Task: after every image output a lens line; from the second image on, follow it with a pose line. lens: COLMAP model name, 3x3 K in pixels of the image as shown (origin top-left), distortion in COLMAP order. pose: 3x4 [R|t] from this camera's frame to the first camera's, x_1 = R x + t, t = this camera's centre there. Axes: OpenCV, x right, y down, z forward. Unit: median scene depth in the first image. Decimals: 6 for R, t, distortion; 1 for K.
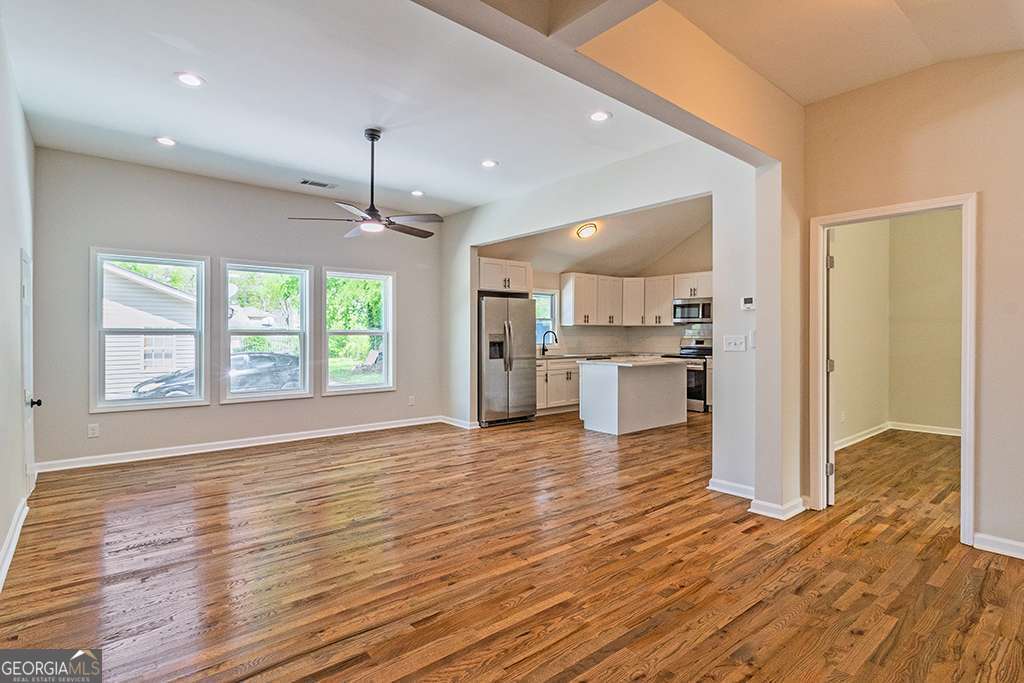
lens RADIAL K [[504.8, 0, 495.6], [0, 504.8, 334.1], [0, 0, 1]] dist [0.011951, -0.002107]
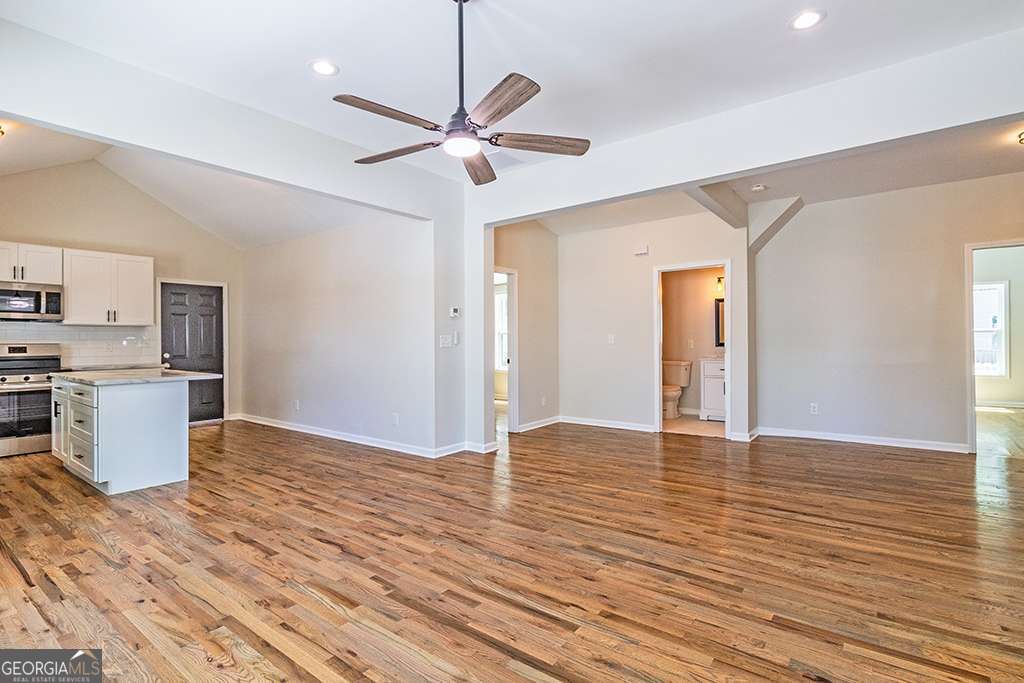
lens RADIAL K [[504.8, 0, 516.3], [0, 504.8, 338.5], [0, 0, 1]] dist [0.011951, -0.002107]
pose [[-0.257728, 0.000011, 0.966218, -0.416678], [0.004810, 0.999988, 0.001272, 0.004356], [-0.966206, 0.004975, -0.257725, 0.547151]]
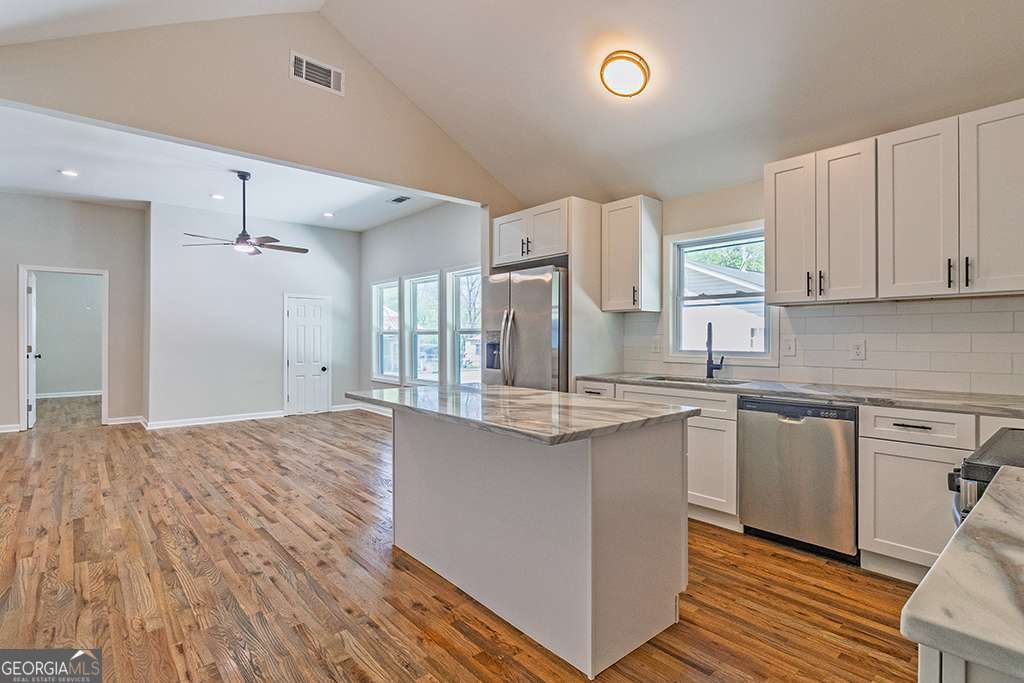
lens RADIAL K [[504.8, 0, 503.0], [0, 504.8, 337.2], [0, 0, 1]] dist [0.011951, -0.002107]
pose [[0.038133, -0.000931, -0.999272, 0.531020], [-0.001530, 0.999998, -0.000990, 0.007025], [0.999271, 0.001567, 0.038132, 0.803545]]
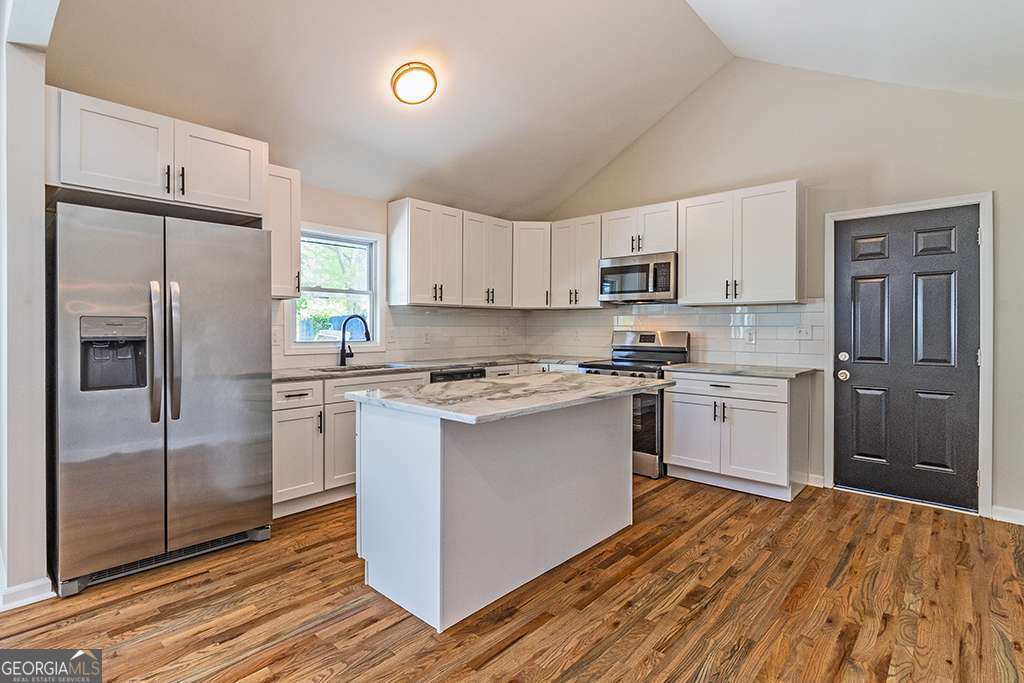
lens RADIAL K [[504.8, 0, 511.8], [0, 504.8, 333.9], [0, 0, 1]] dist [0.011951, -0.002107]
pose [[0.984482, -0.000543, 0.175484, 0.168807], [-0.001519, 0.999931, 0.011615, 0.005805], [-0.175479, -0.011701, 0.984414, 0.499903]]
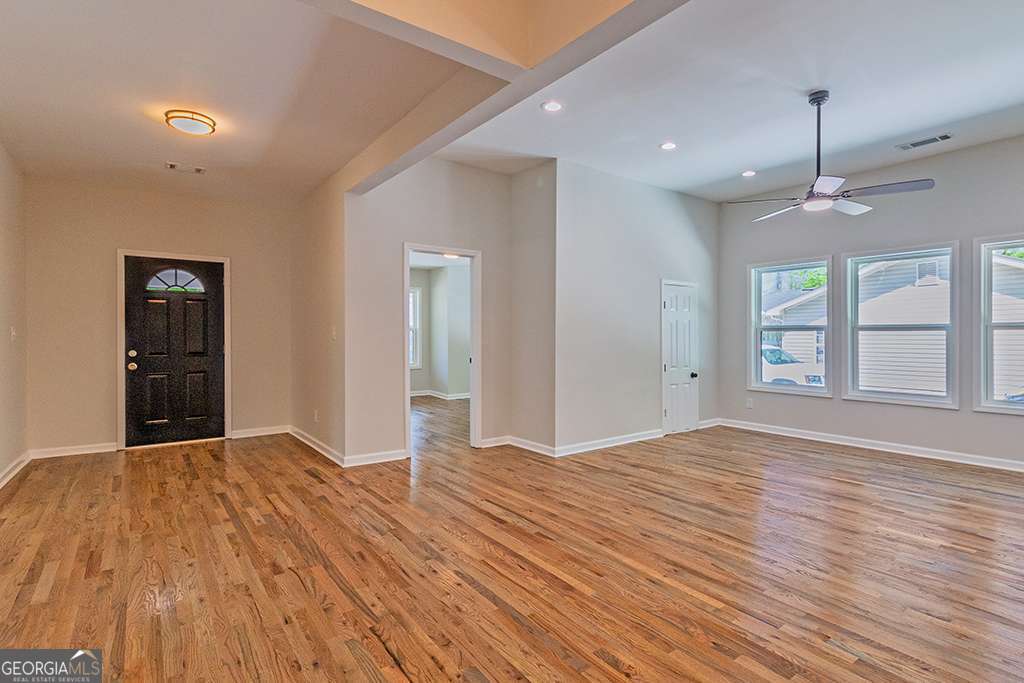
lens RADIAL K [[504.8, 0, 520.1], [0, 504.8, 338.3], [0, 0, 1]] dist [0.011951, -0.002107]
pose [[-0.024194, 0.008146, -0.999674, 0.320983], [0.004109, 0.999959, 0.008049, 0.004421], [0.999699, -0.003913, -0.024226, 0.254005]]
